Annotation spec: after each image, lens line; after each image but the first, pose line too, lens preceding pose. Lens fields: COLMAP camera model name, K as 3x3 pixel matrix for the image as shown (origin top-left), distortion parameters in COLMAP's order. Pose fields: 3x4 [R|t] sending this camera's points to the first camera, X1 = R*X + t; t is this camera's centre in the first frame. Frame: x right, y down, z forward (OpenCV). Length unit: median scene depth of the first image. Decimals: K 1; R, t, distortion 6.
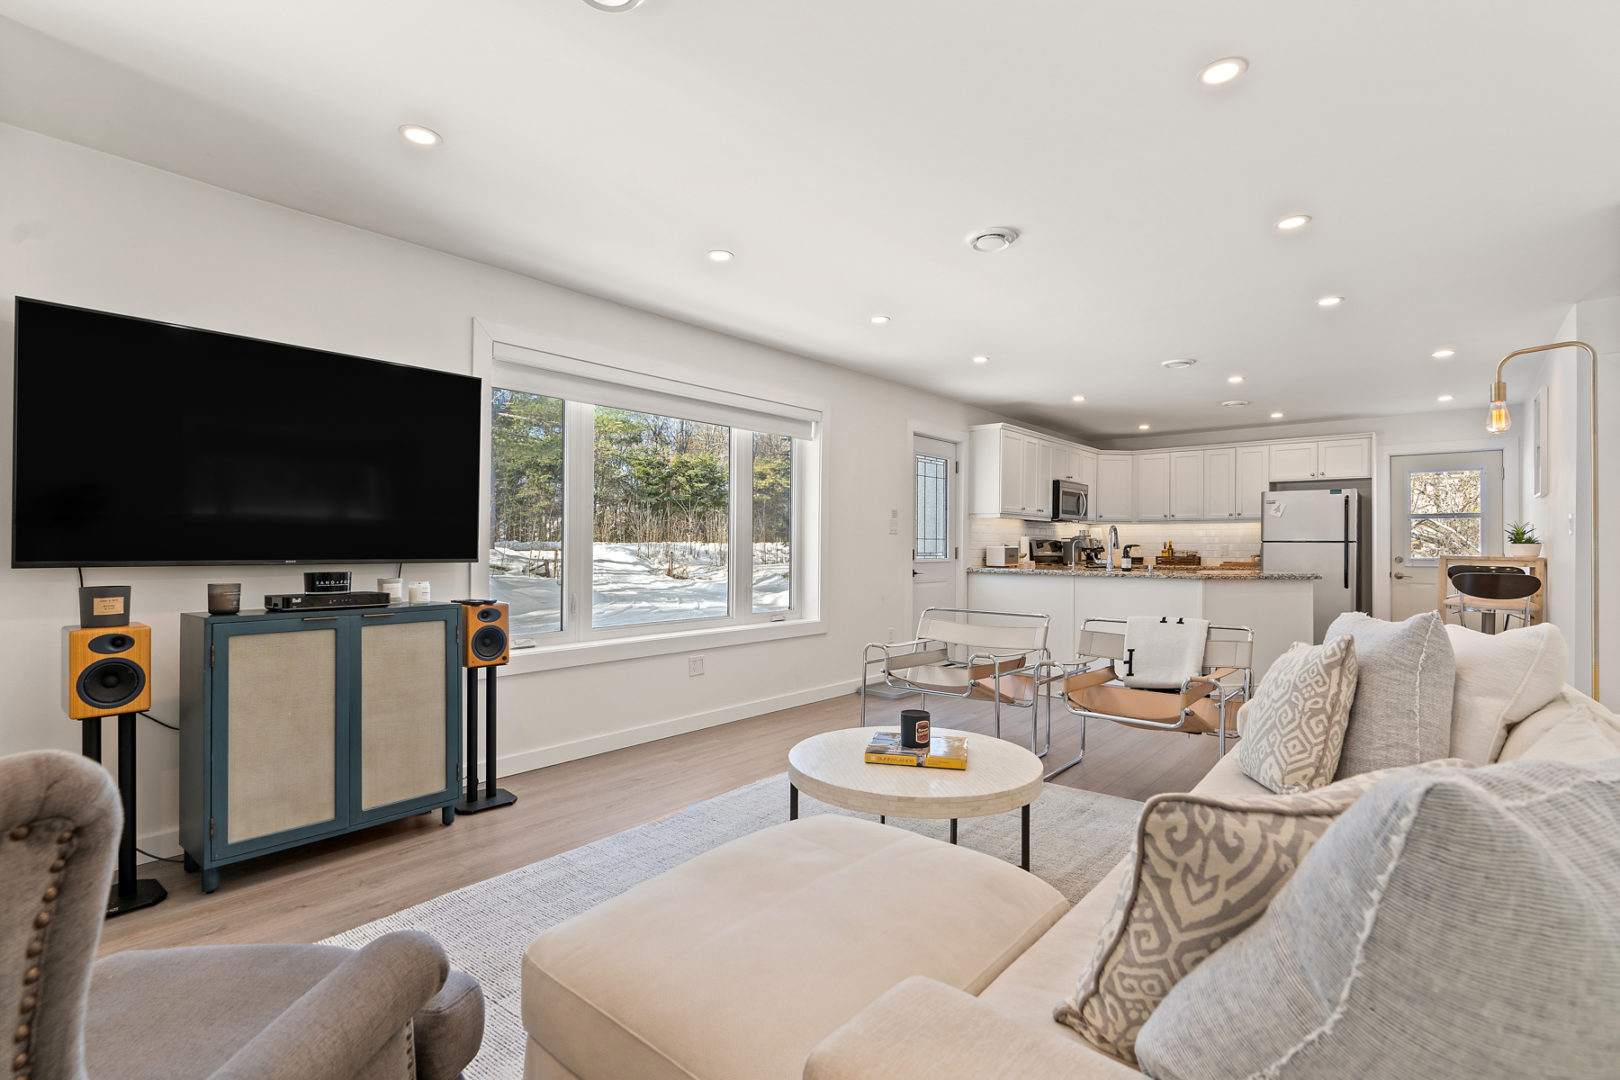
lens RADIAL K [[748.8, 0, 817.4], [0, 748.8, 549.5], [0, 0, 1]] dist [-0.003697, -0.000059]
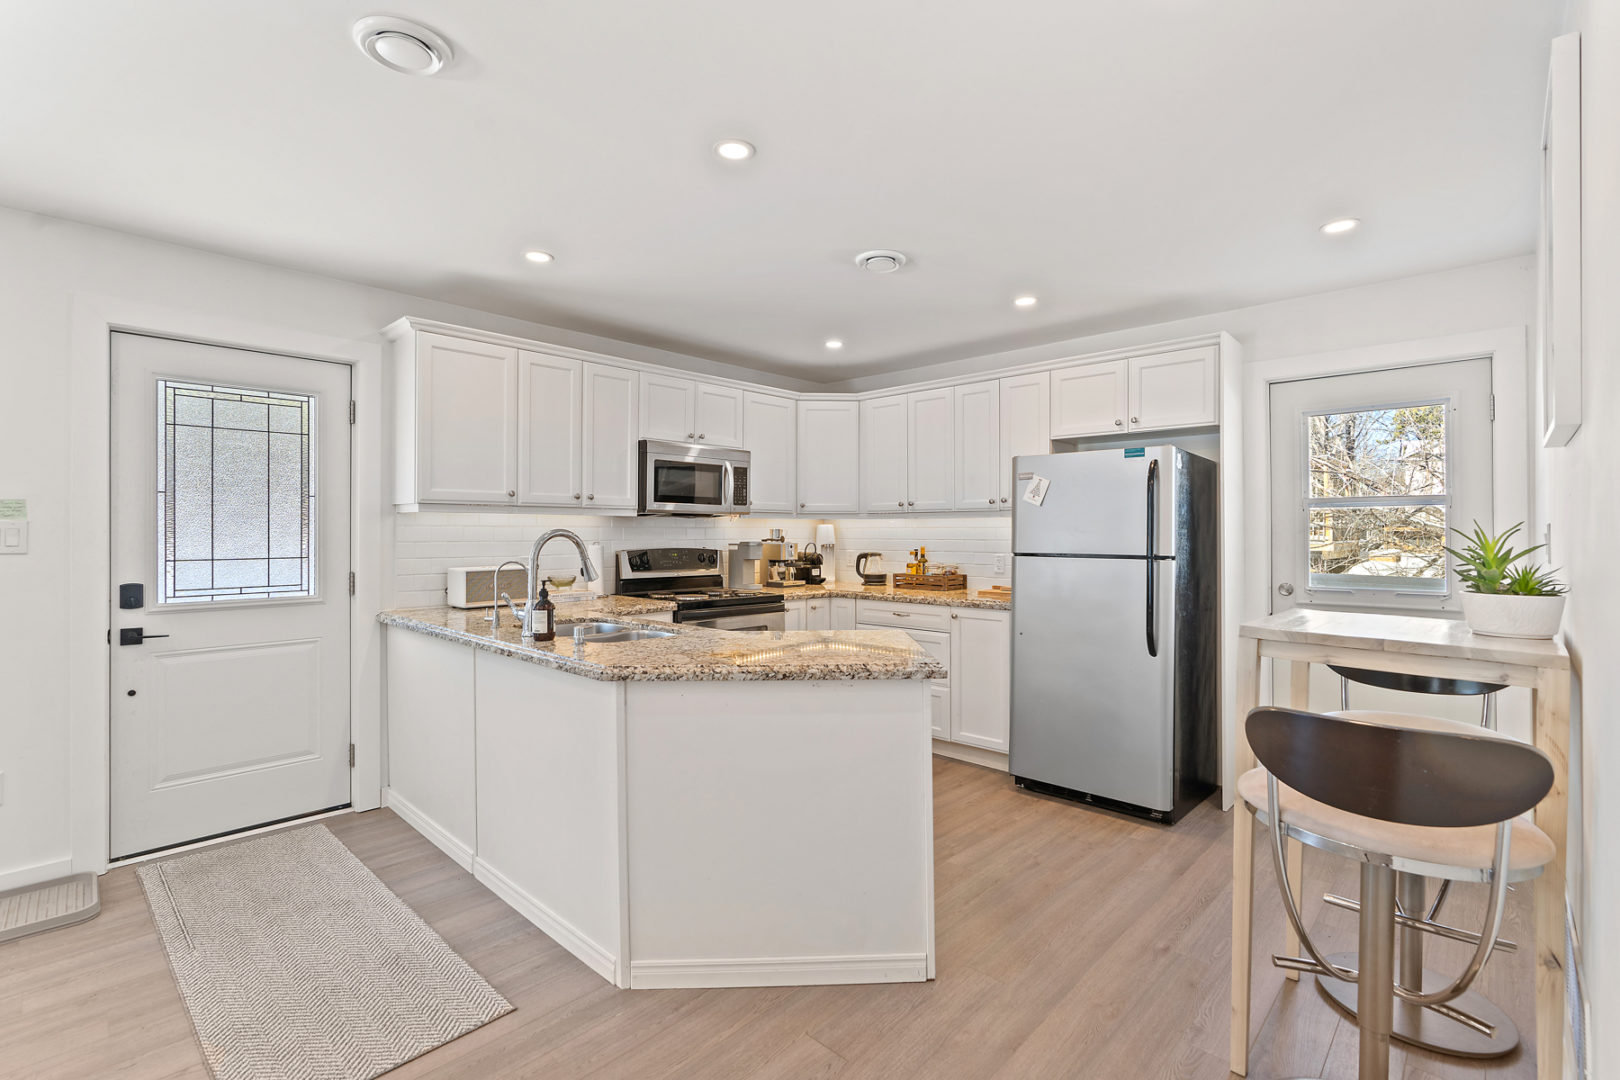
lens RADIAL K [[748.8, 0, 804.6], [0, 748.8, 527.2], [0, 0, 1]] dist [-0.003697, -0.000059]
pose [[0.998796, -0.006715, -0.048587, 0.482125], [0.006077, 0.999894, -0.013266, -0.023098], [0.048671, 0.012955, 0.998731, 0.486817]]
